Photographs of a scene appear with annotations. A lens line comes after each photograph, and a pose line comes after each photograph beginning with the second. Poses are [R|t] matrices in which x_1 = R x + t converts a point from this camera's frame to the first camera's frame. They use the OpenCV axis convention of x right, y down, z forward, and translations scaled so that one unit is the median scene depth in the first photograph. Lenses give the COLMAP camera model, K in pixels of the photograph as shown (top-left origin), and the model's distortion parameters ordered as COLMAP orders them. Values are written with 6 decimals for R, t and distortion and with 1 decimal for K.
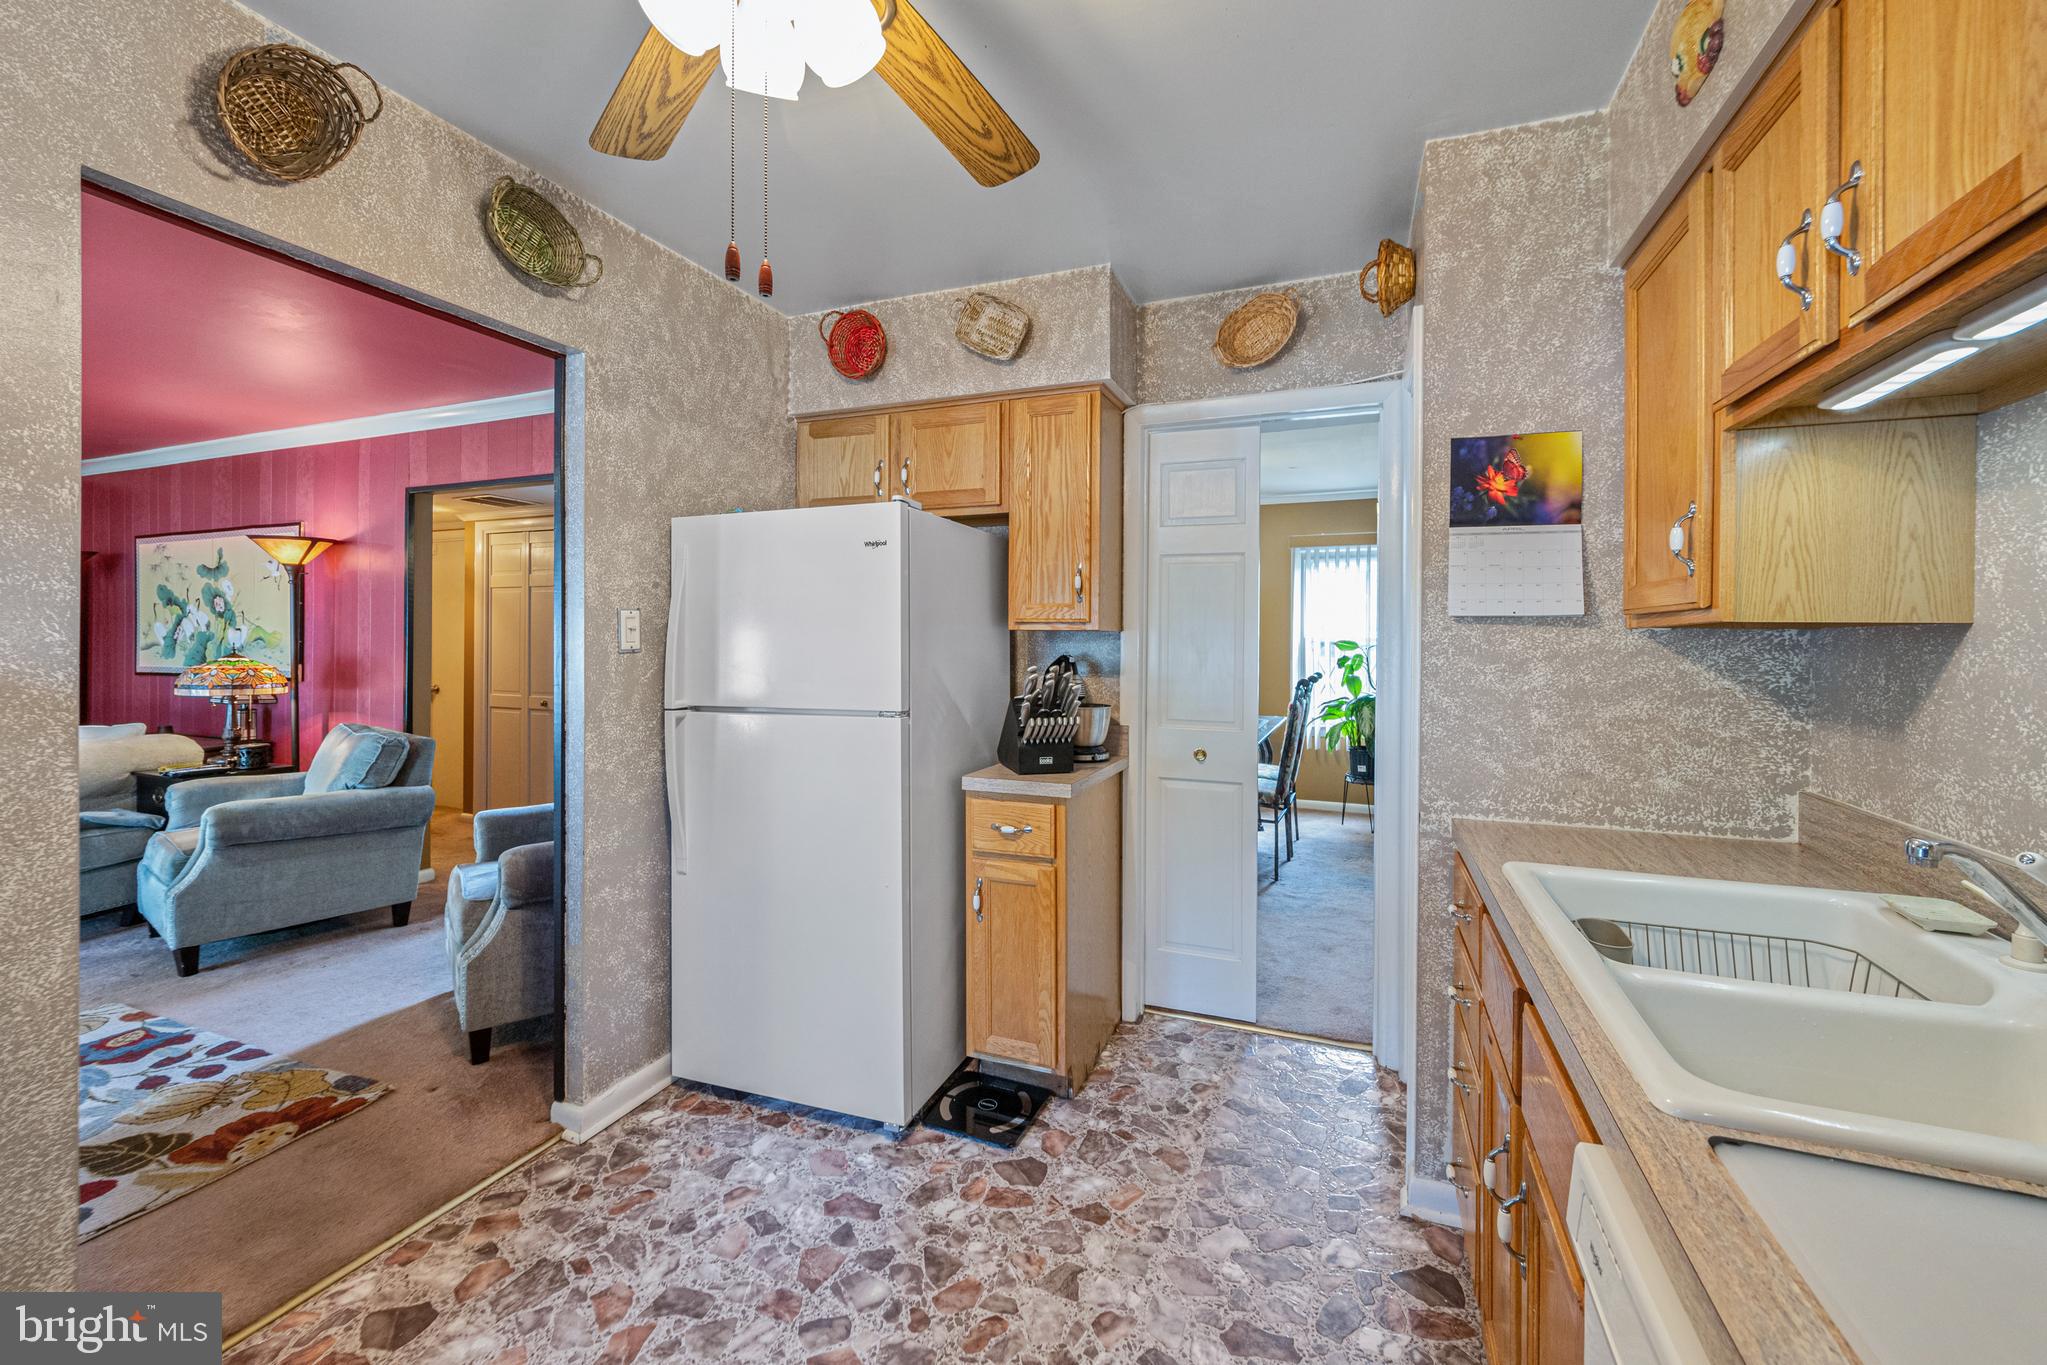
lens RADIAL K [[833.7, 0, 1014.2], [0, 833.7, 642.5], [0, 0, 1]] dist [-0.000894, -0.000095]
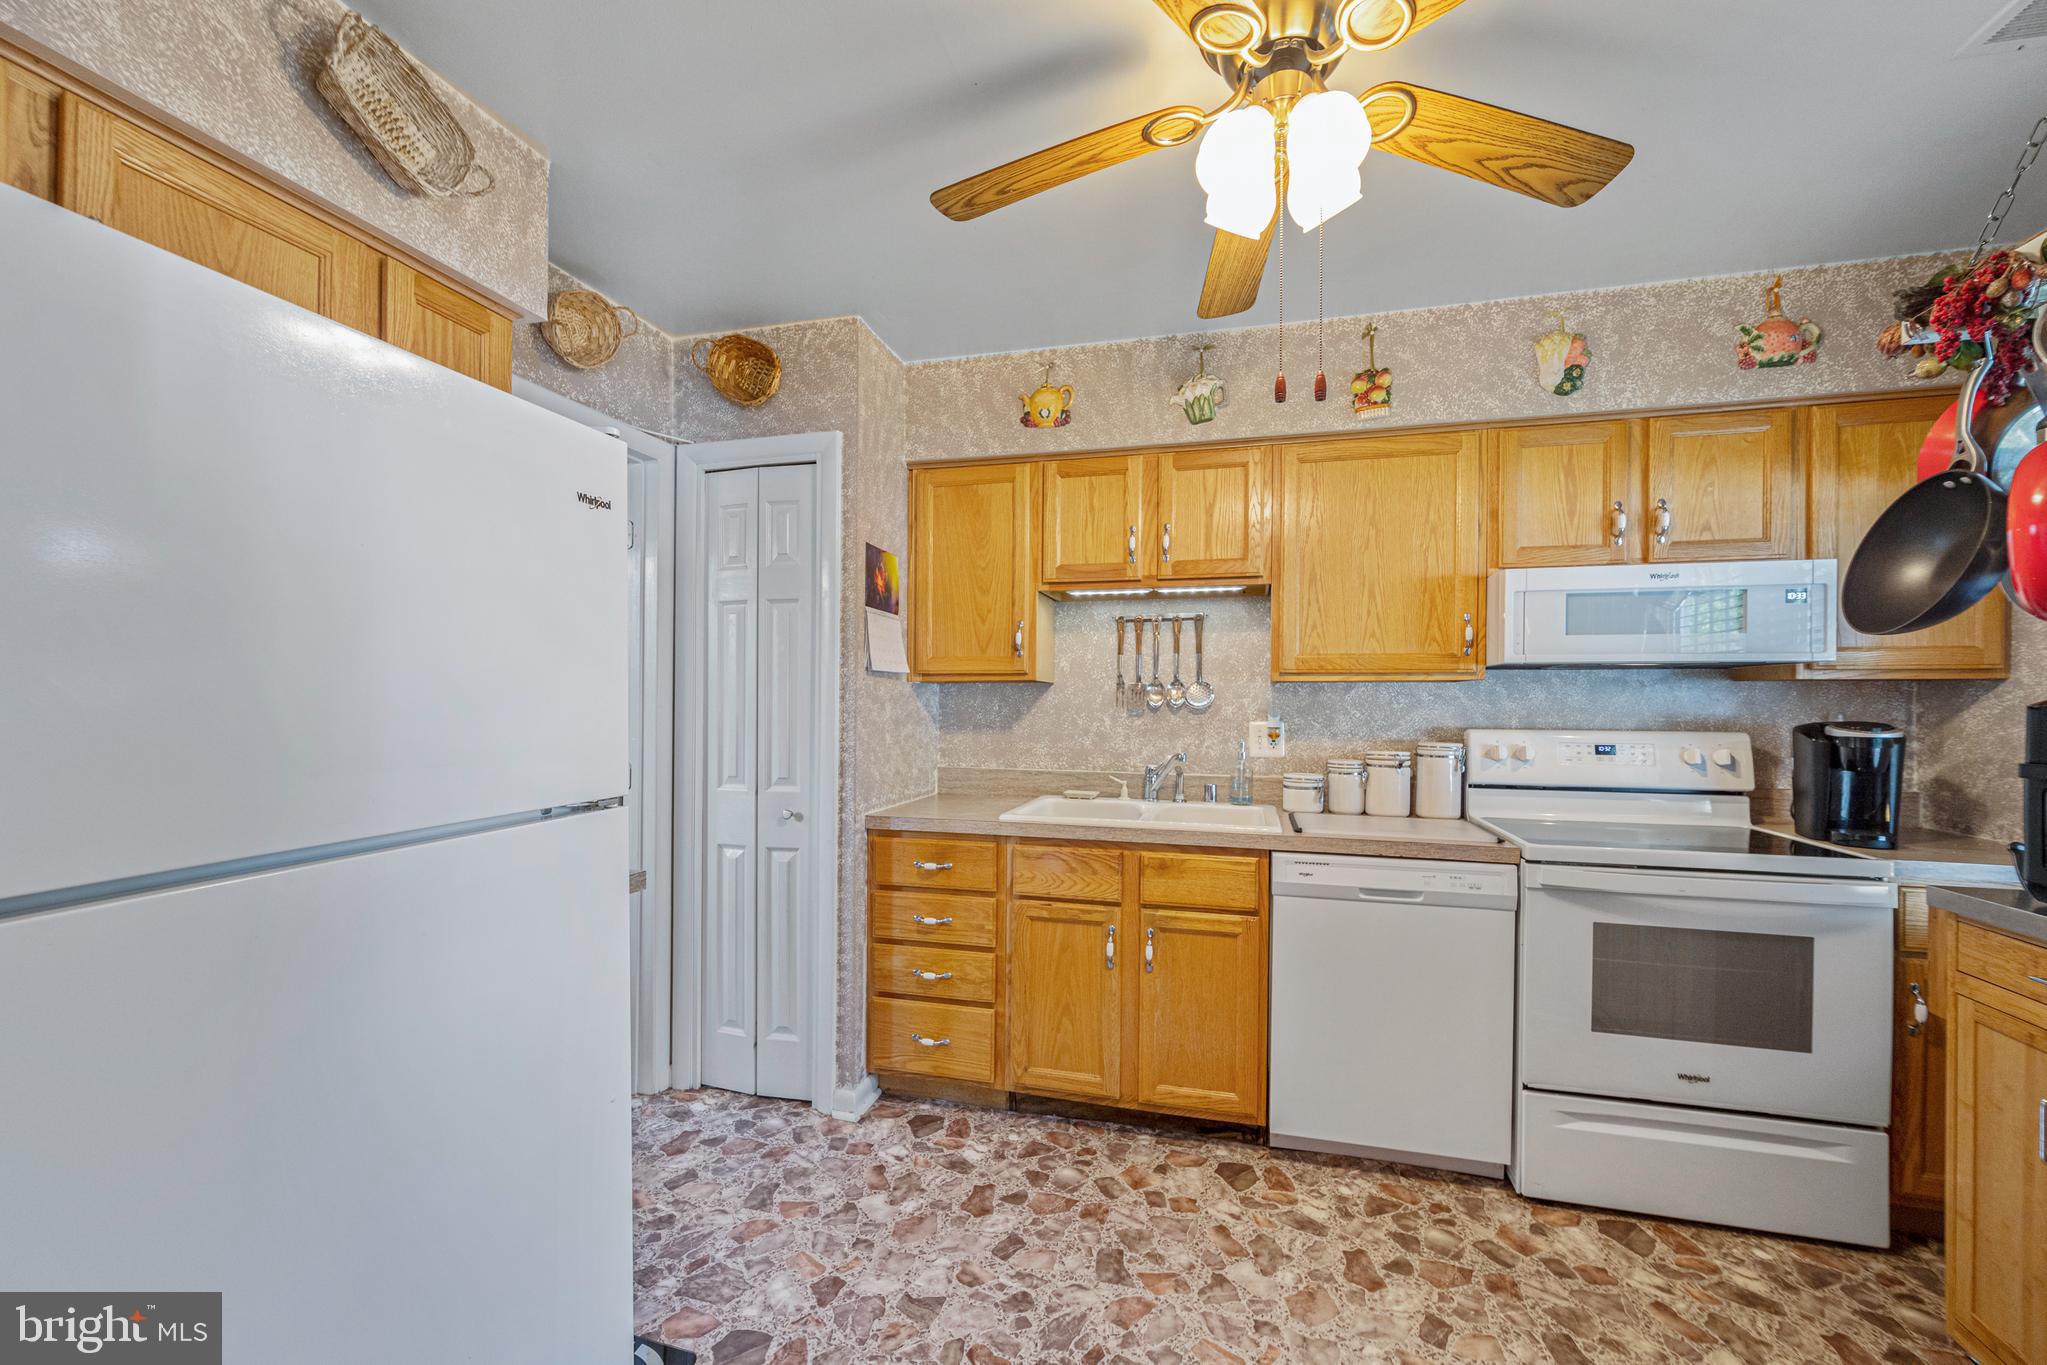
lens RADIAL K [[824.2, 0, 1021.5], [0, 824.2, 705.9], [0, 0, 1]] dist [-0.001571, 0.000113]
pose [[-0.113308, -0.009534, 0.993514, -0.414097], [0.000289, 0.999954, 0.009629, 0.007436], [-0.993560, 0.001378, -0.113300, 0.430523]]
